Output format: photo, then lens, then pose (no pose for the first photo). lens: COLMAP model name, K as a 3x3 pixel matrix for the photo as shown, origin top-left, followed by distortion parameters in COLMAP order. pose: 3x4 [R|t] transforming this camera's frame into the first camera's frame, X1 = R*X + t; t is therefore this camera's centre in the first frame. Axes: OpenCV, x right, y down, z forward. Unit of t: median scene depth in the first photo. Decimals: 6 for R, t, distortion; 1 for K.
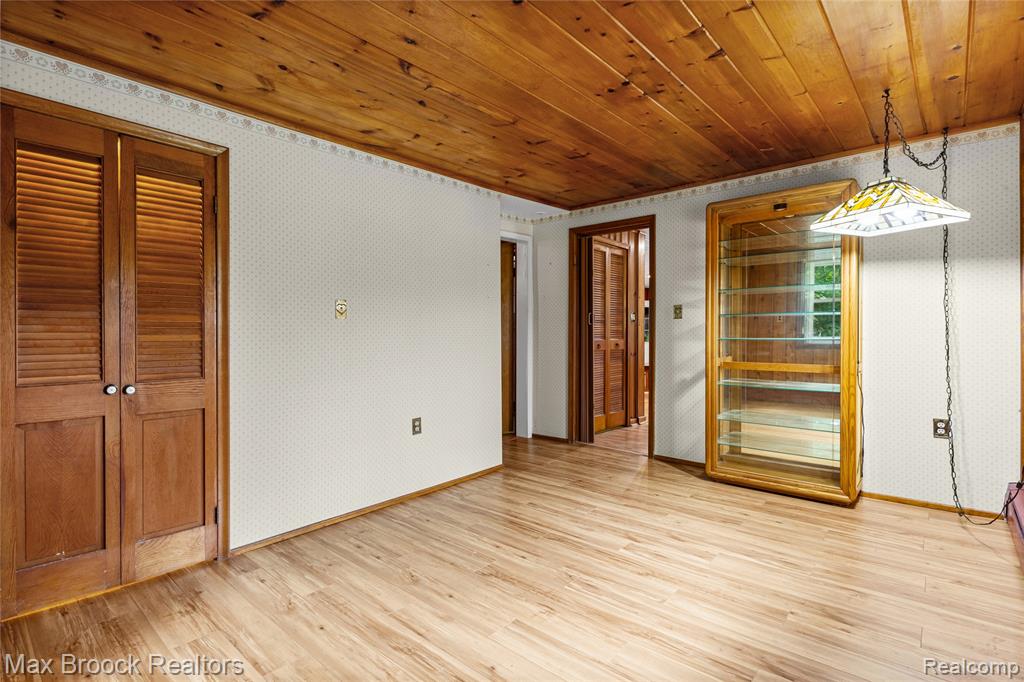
lens RADIAL K [[492.7, 0, 512.3], [0, 492.7, 338.3], [0, 0, 1]] dist [0.003851, -0.000068]
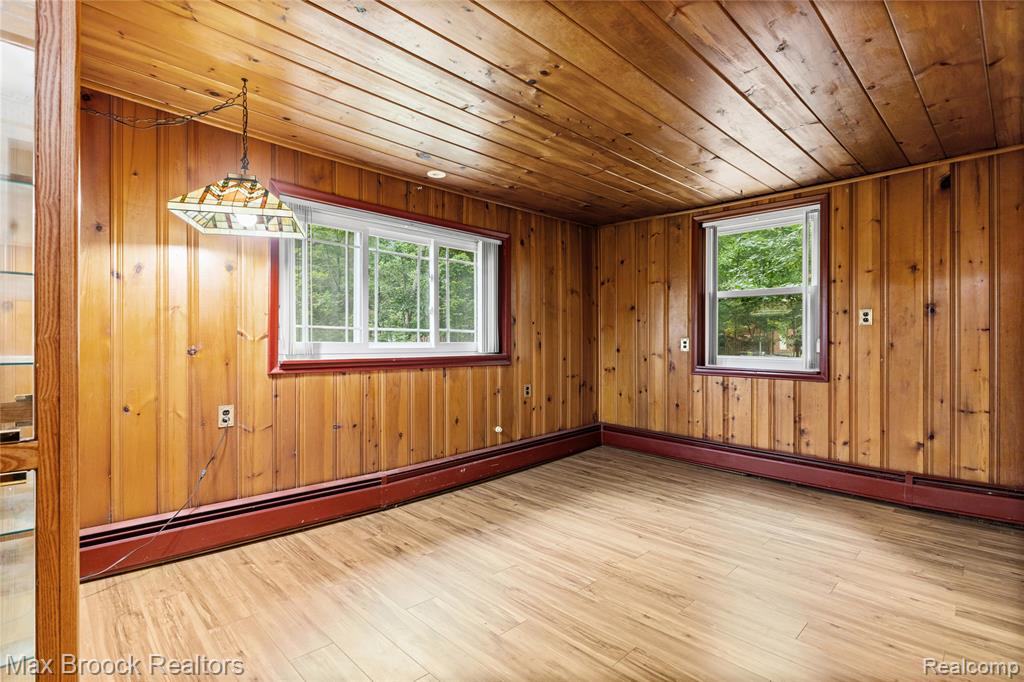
lens RADIAL K [[492.7, 0, 512.1], [0, 492.7, 341.8], [0, 0, 1]] dist [0.003851, -0.000068]
pose [[-0.997203, 0.004652, 0.074590, 0.202418], [0.005041, 0.999975, 0.005029, -0.018721], [-0.074565, 0.005391, -0.997202, 2.035006]]
